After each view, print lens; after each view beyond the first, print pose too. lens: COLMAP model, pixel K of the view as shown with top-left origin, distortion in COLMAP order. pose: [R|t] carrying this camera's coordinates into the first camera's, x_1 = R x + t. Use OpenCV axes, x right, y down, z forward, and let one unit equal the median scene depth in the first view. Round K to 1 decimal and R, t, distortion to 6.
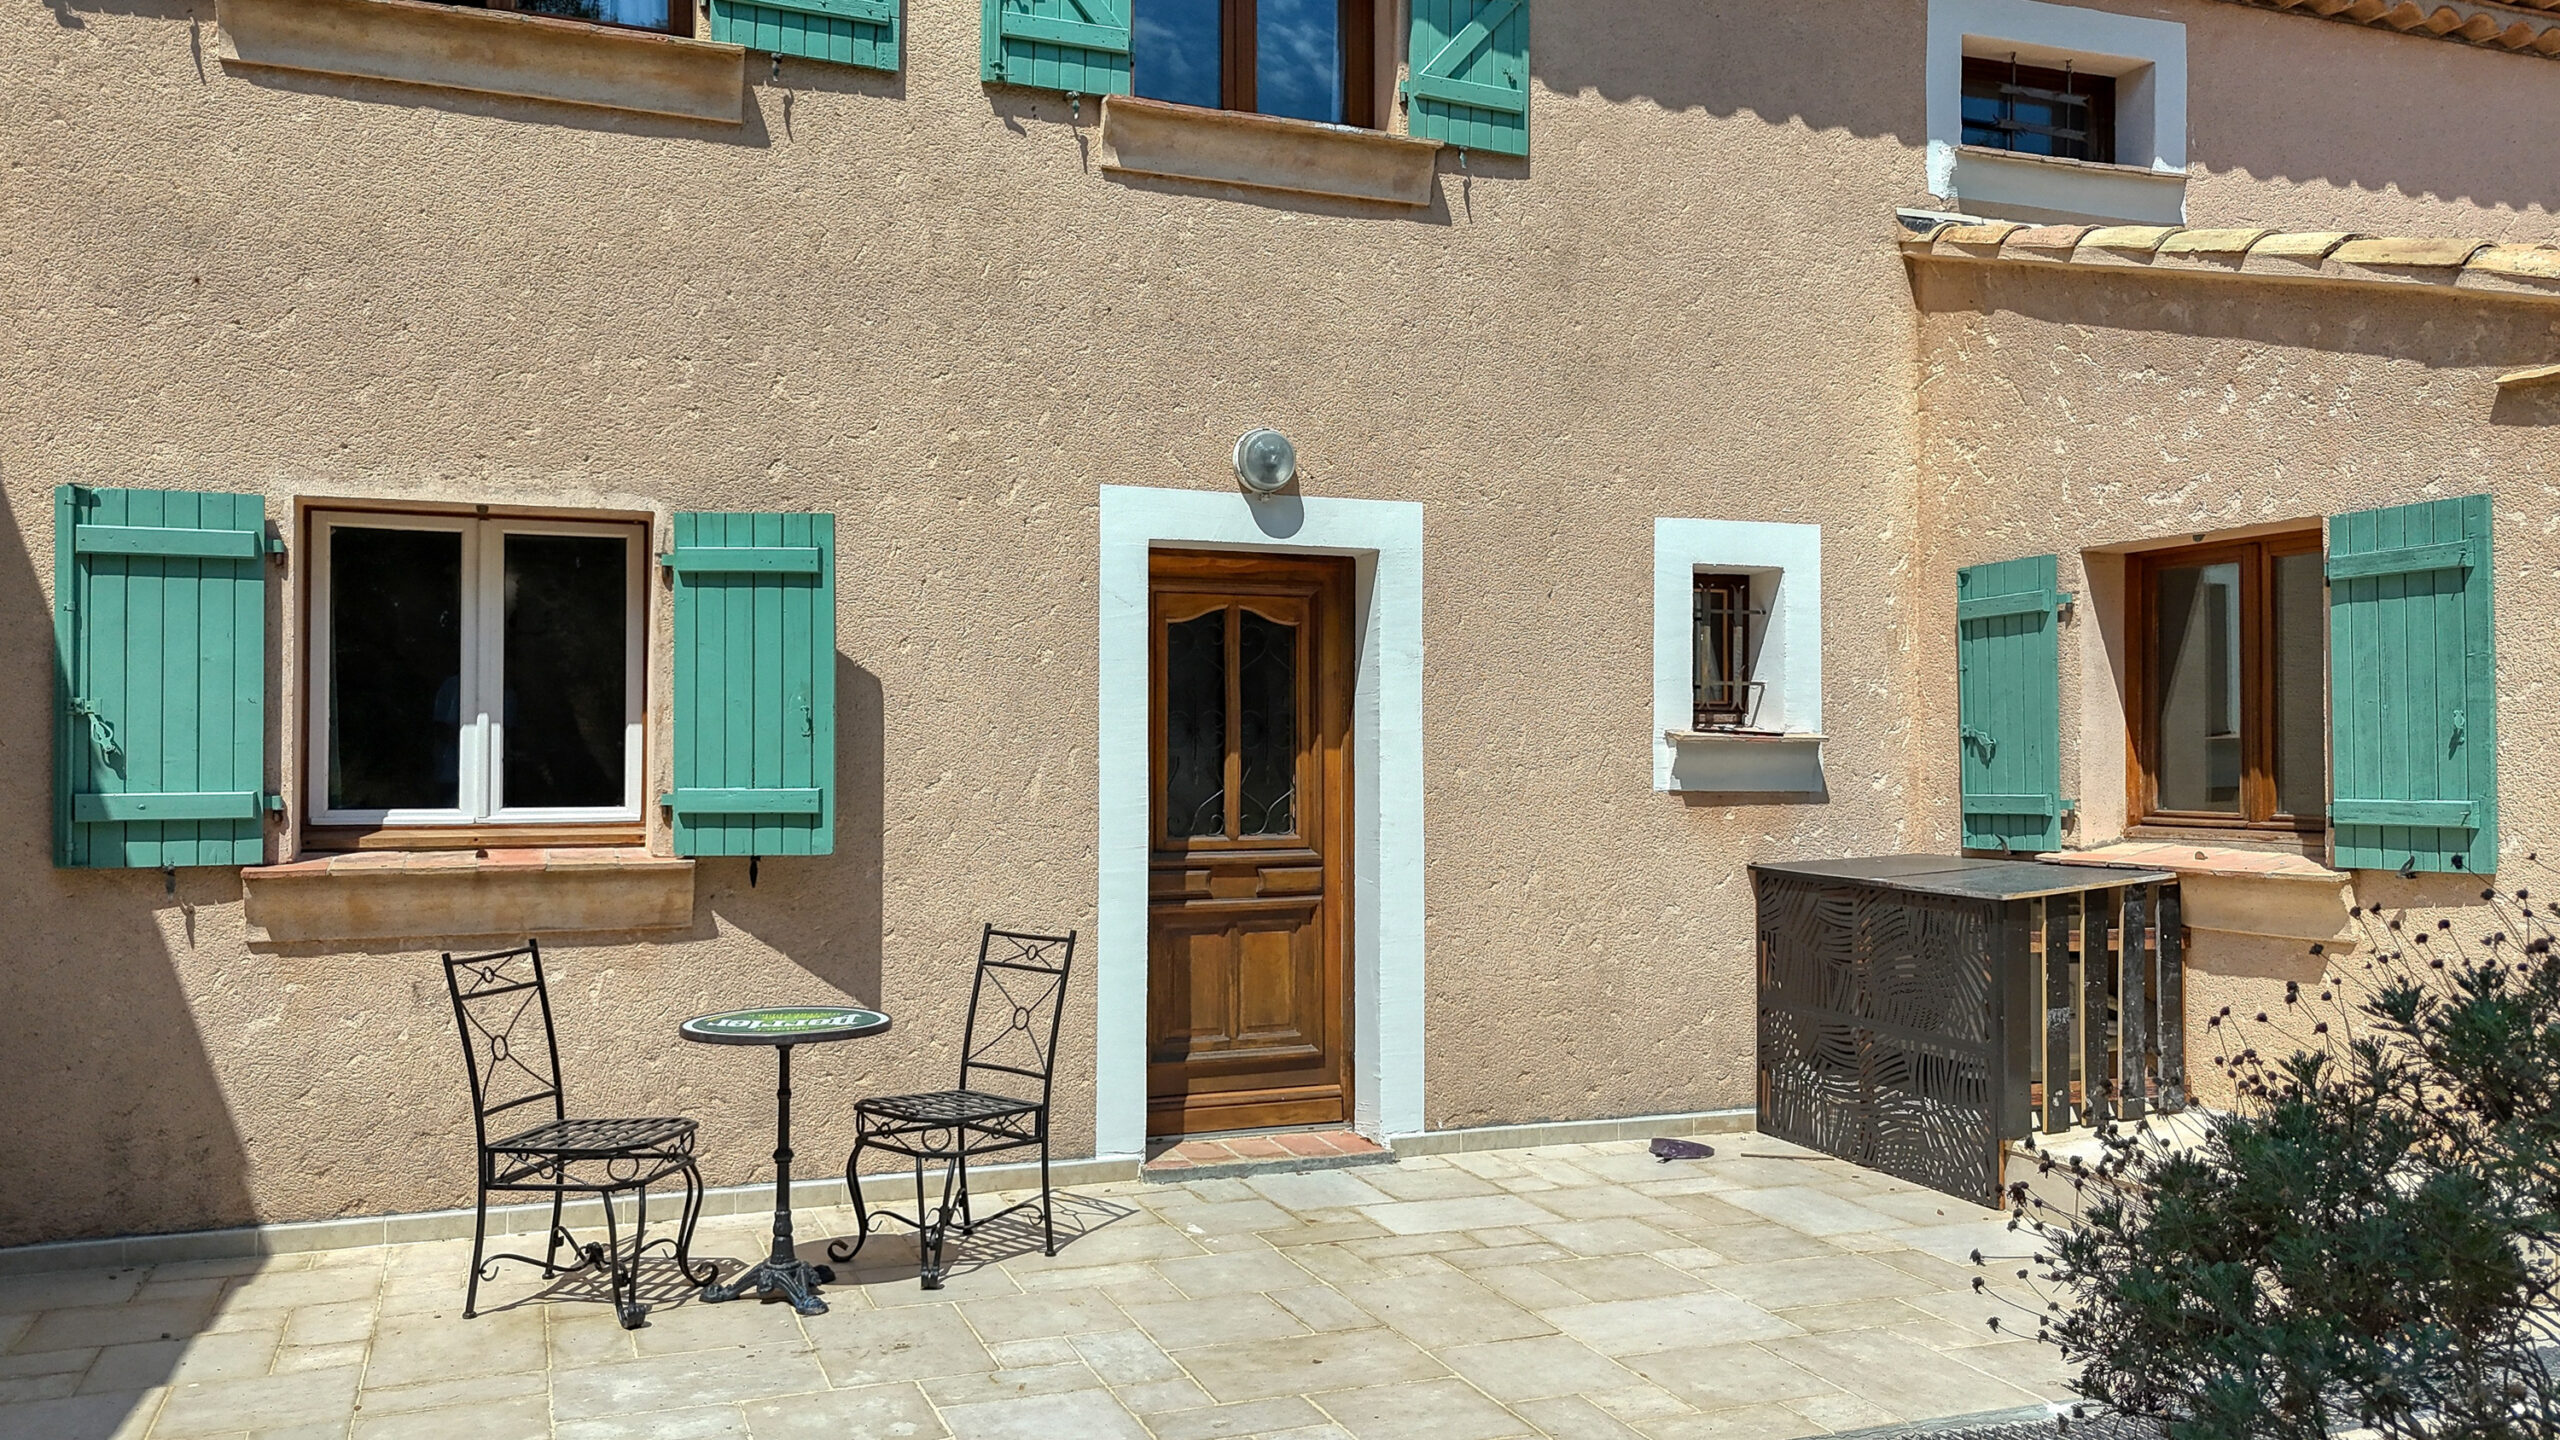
lens RADIAL K [[1905.8, 0, 1274.9], [0, 1905.8, 732.1], [0, 0, 1]] dist [0.060981, -0.108876]
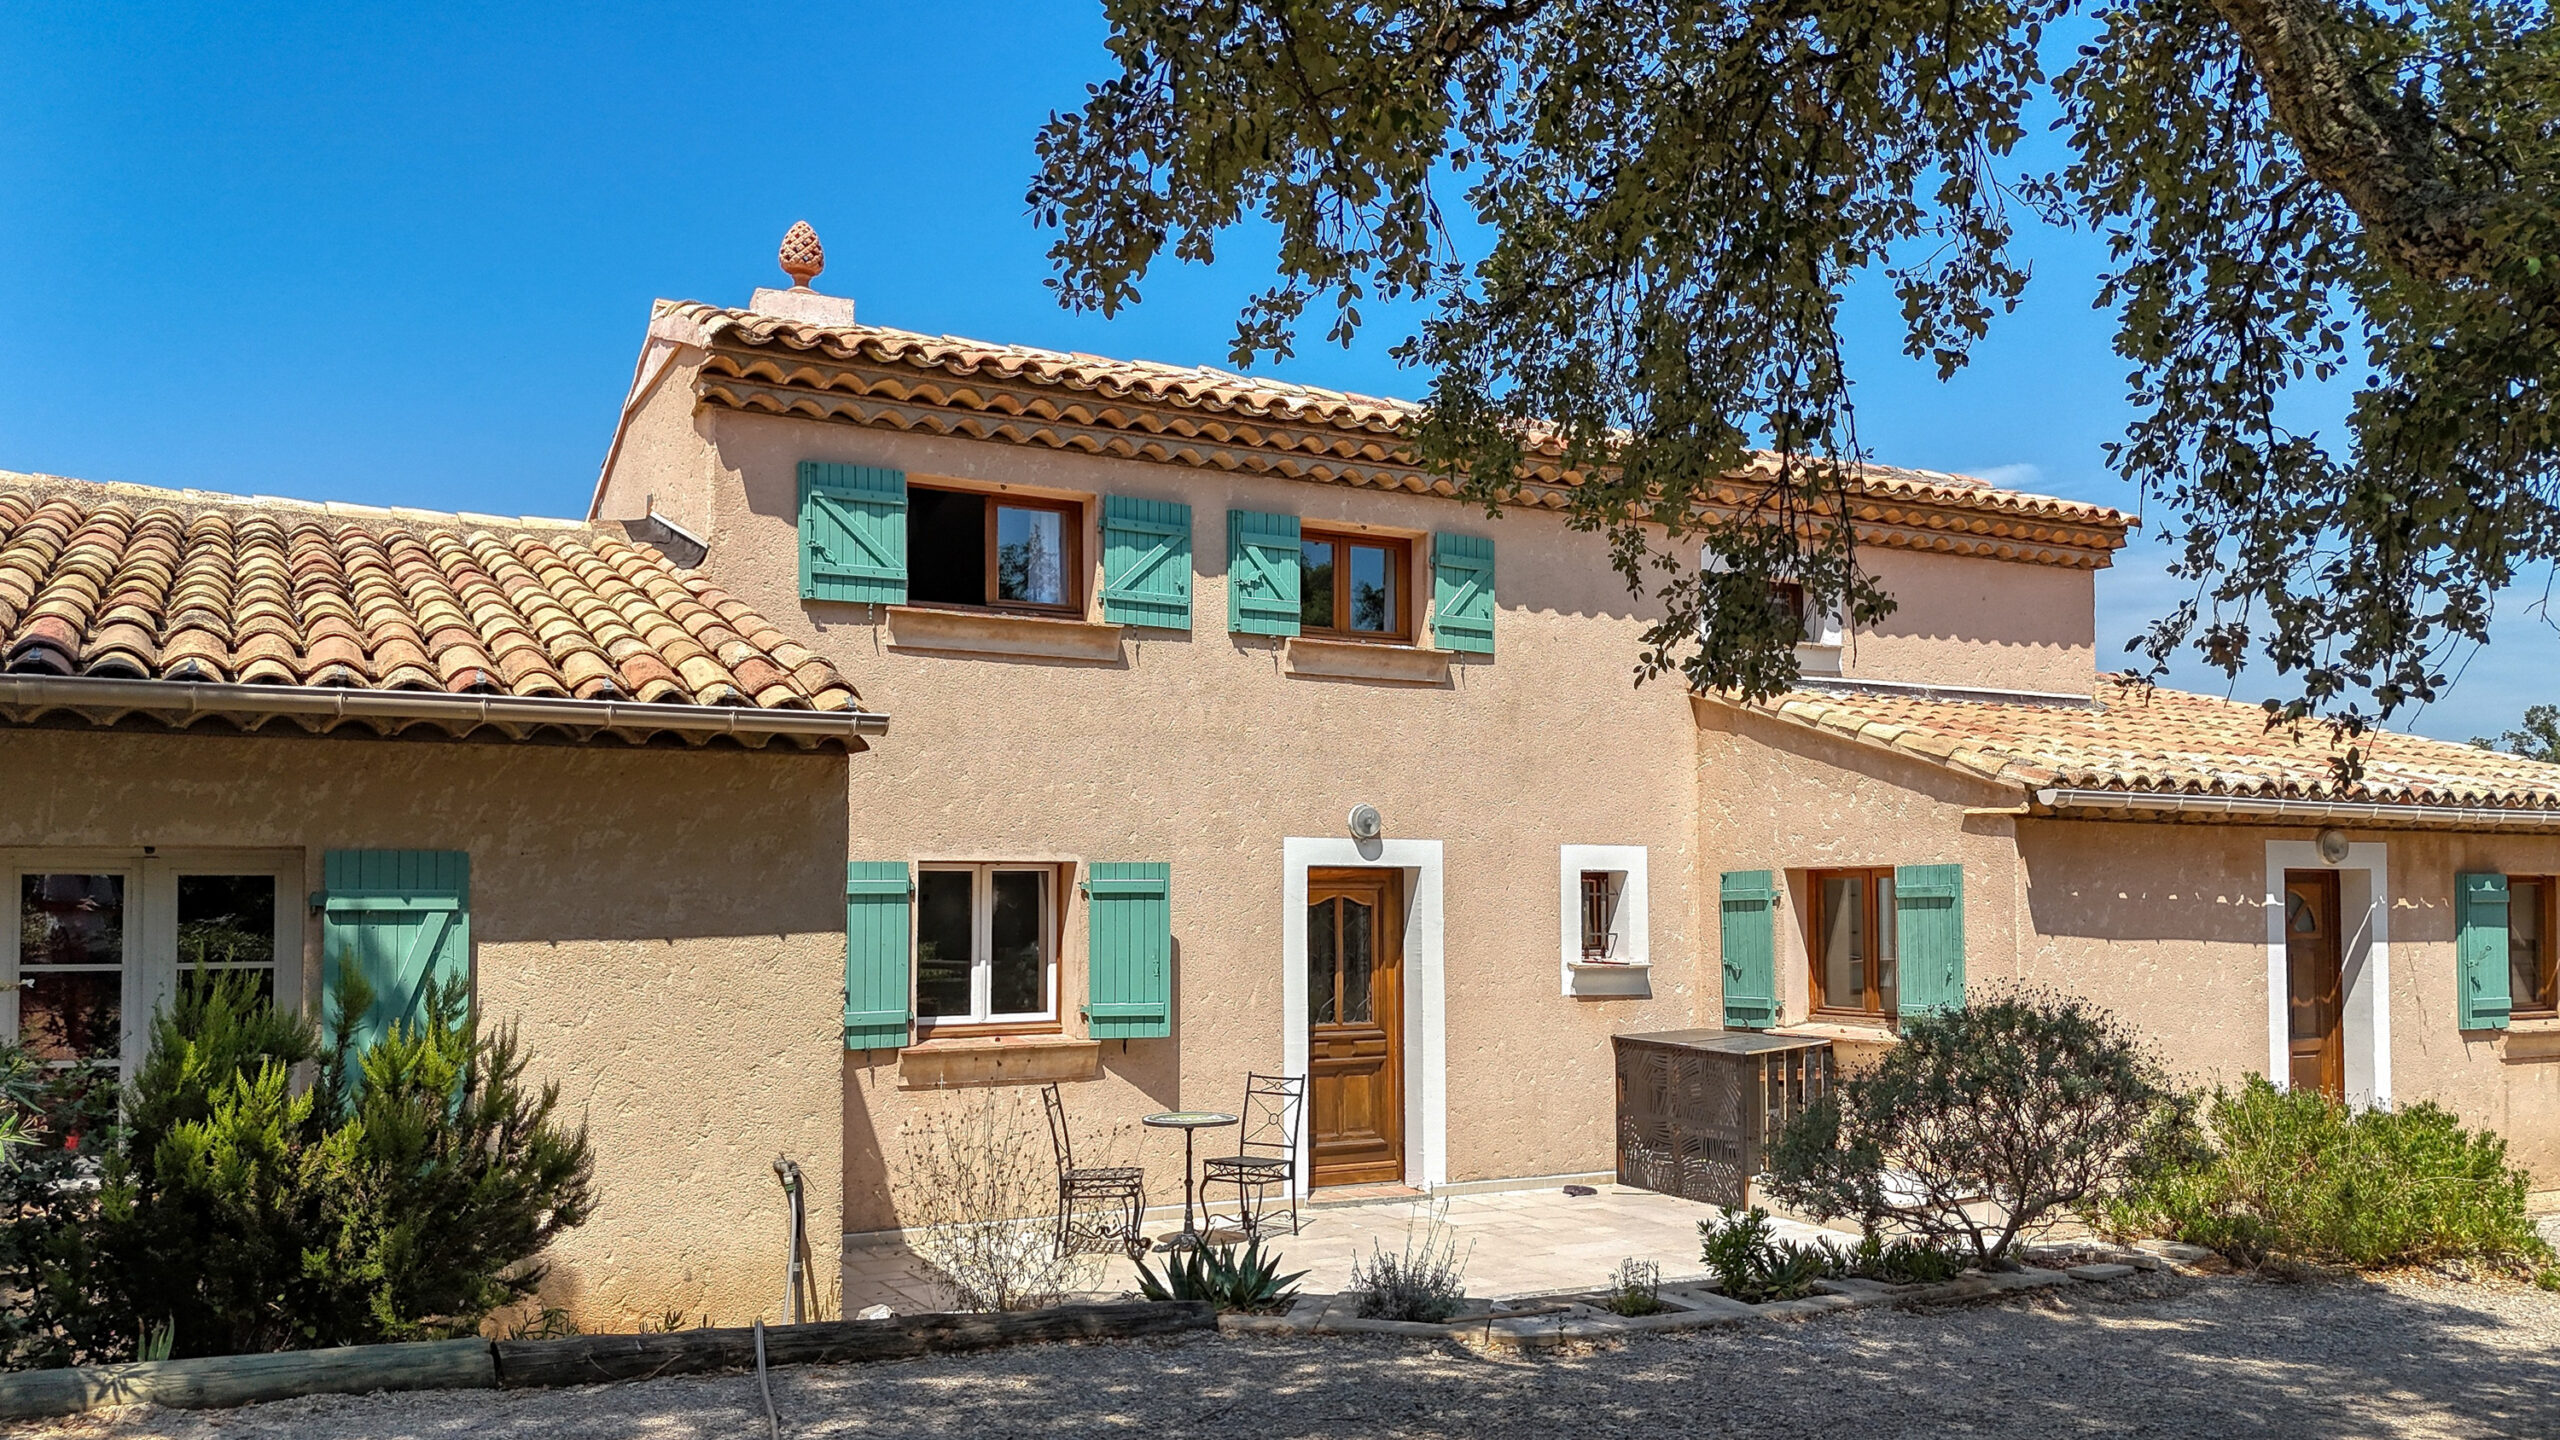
lens RADIAL K [[1972.4, 0, 1267.2], [0, 1972.4, 798.7], [0, 0, 1]] dist [0.071265, -0.133289]
pose [[0.992544, 0.005023, 0.121785, -0.333032], [-0.000036, 0.999162, -0.040922, -0.085310], [-0.121888, 0.040613, 0.991713, -0.902547]]
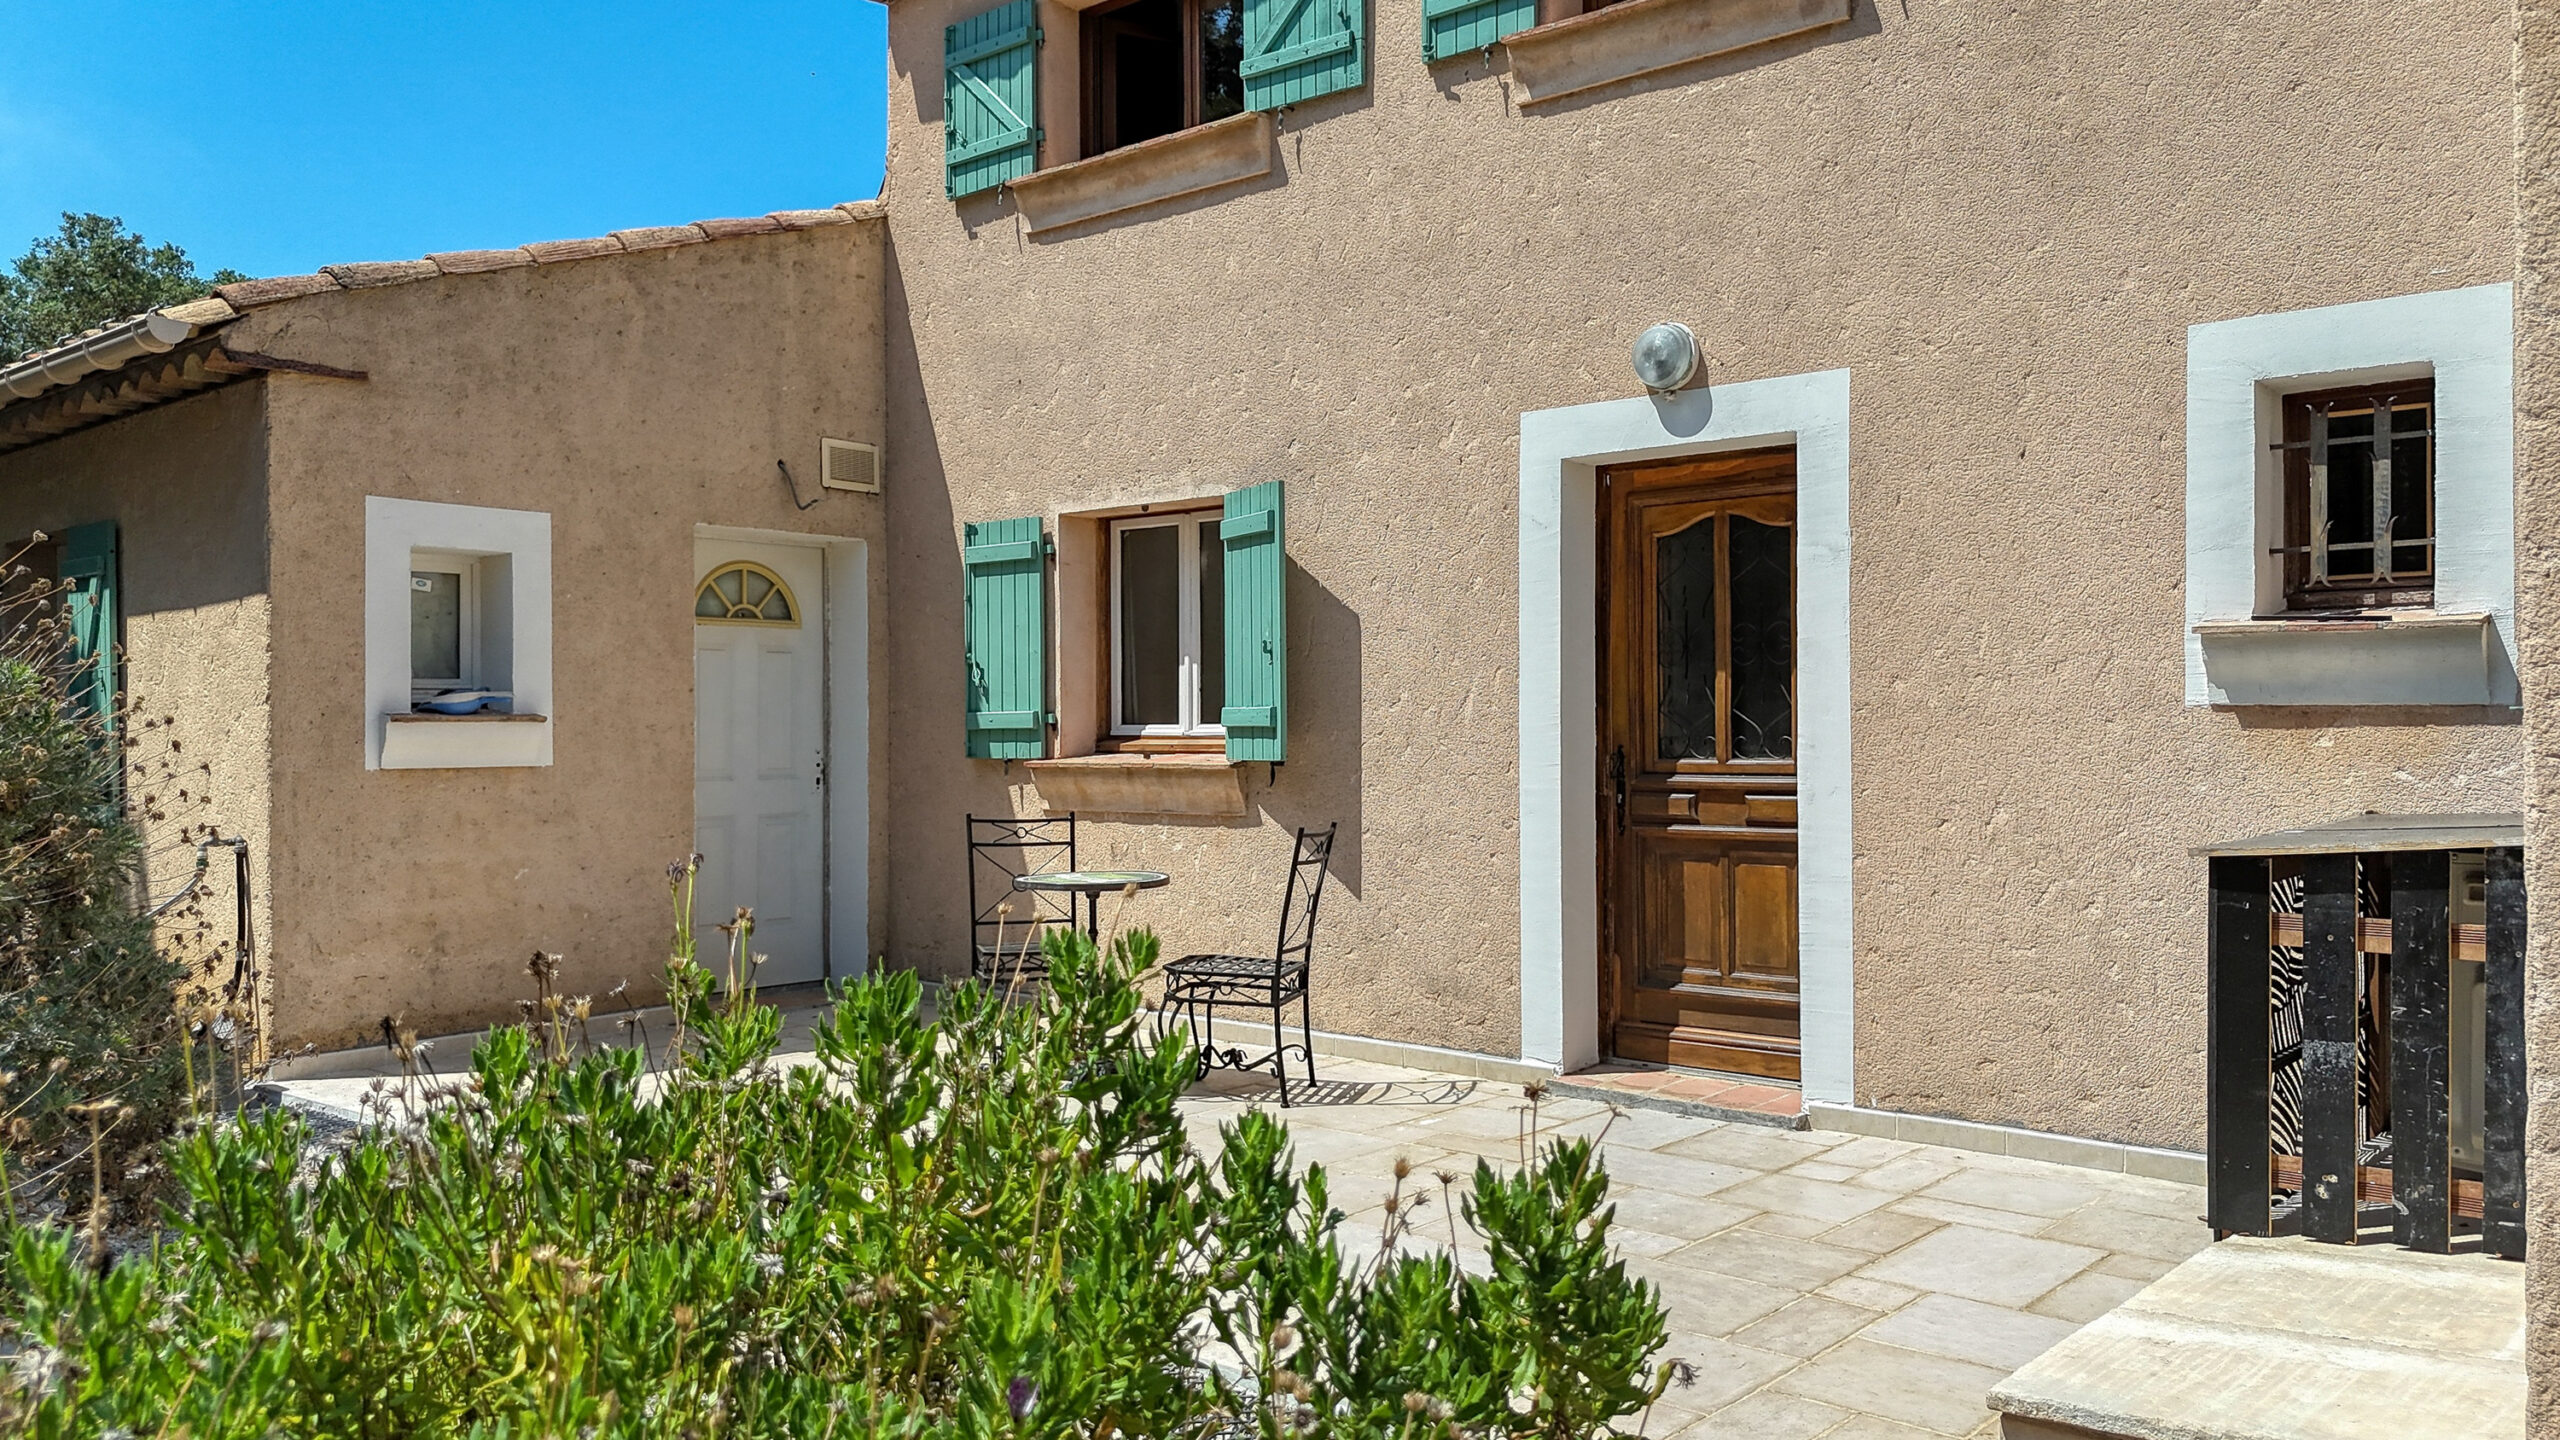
lens RADIAL K [[1905.8, 0, 1274.9], [0, 1905.8, 732.1], [0, 0, 1]] dist [0.060981, -0.108876]
pose [[0.454965, -0.001331, -0.890508, 0.741559], [0.013064, 0.999901, 0.005180, 0.034832], [0.890413, -0.013990, 0.454938, 0.390714]]
